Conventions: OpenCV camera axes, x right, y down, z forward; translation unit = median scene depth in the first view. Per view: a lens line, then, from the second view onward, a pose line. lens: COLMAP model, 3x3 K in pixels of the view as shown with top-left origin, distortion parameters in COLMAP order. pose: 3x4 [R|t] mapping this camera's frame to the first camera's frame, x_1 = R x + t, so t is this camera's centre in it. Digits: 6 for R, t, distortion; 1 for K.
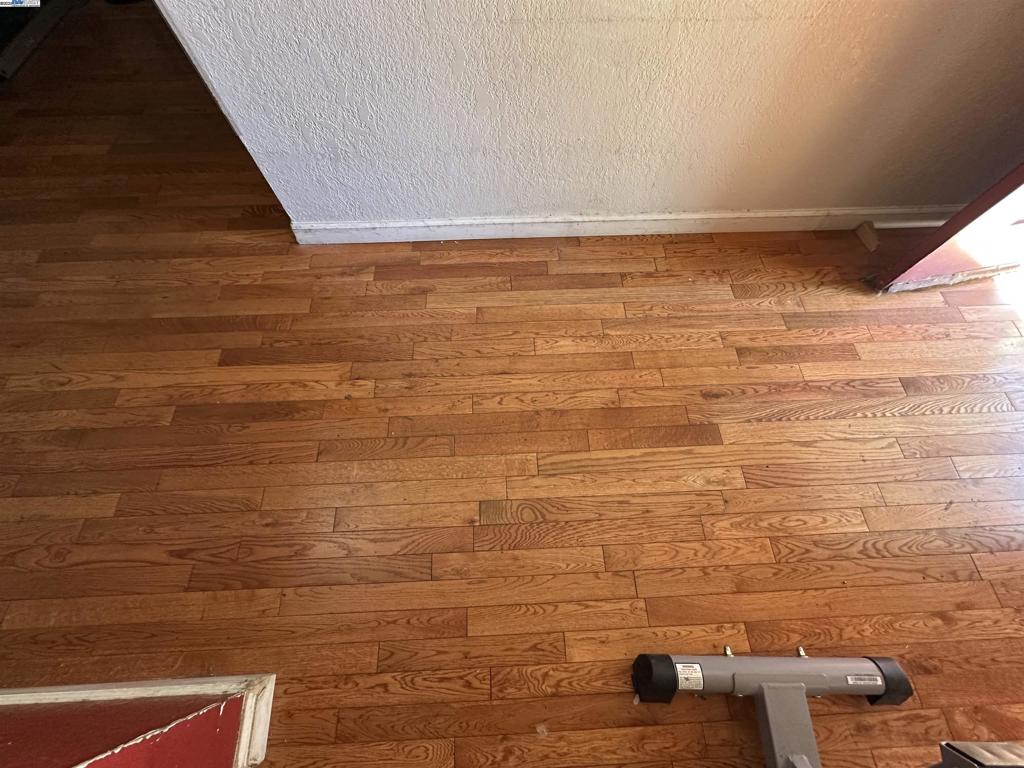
lens RADIAL K [[408.0, 0, 511.8], [0, 408.0, 382.8], [0, 0, 1]] dist [-0.003829, 0.000845]
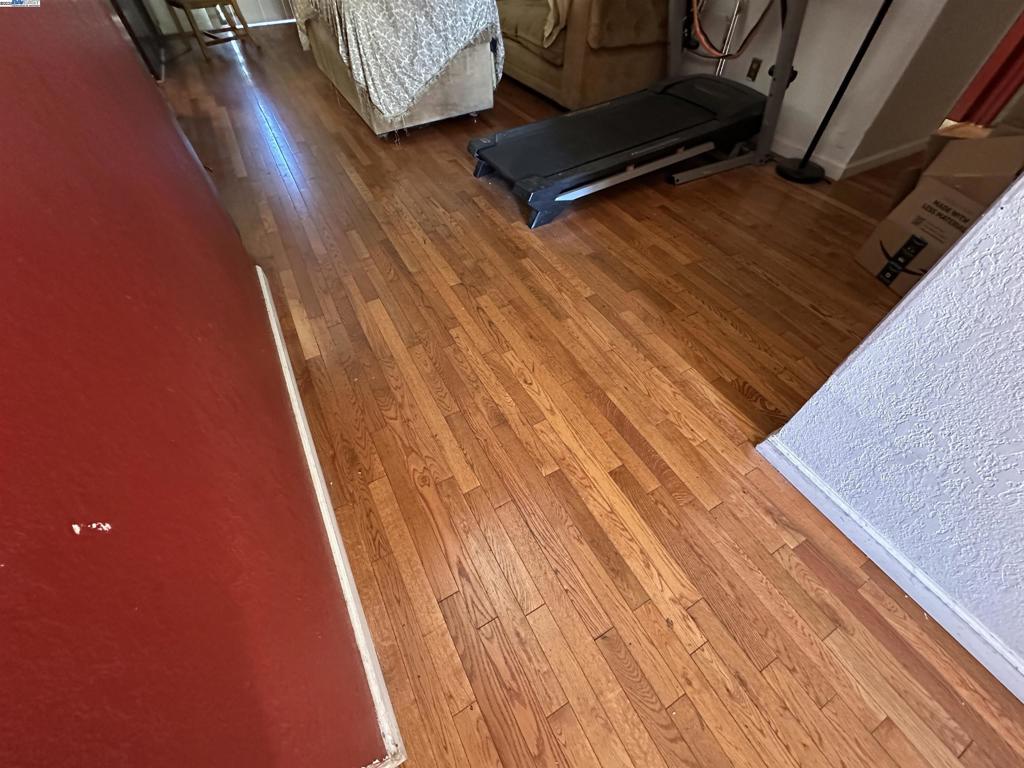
lens RADIAL K [[408.0, 0, 511.5], [0, 408.0, 383.6], [0, 0, 1]] dist [-0.003829, 0.000845]
pose [[0.448189, 0.697818, -0.558727, -0.396123], [-0.810657, 0.580700, 0.074983, -0.048602], [0.376778, 0.419329, 0.825955, -0.048956]]
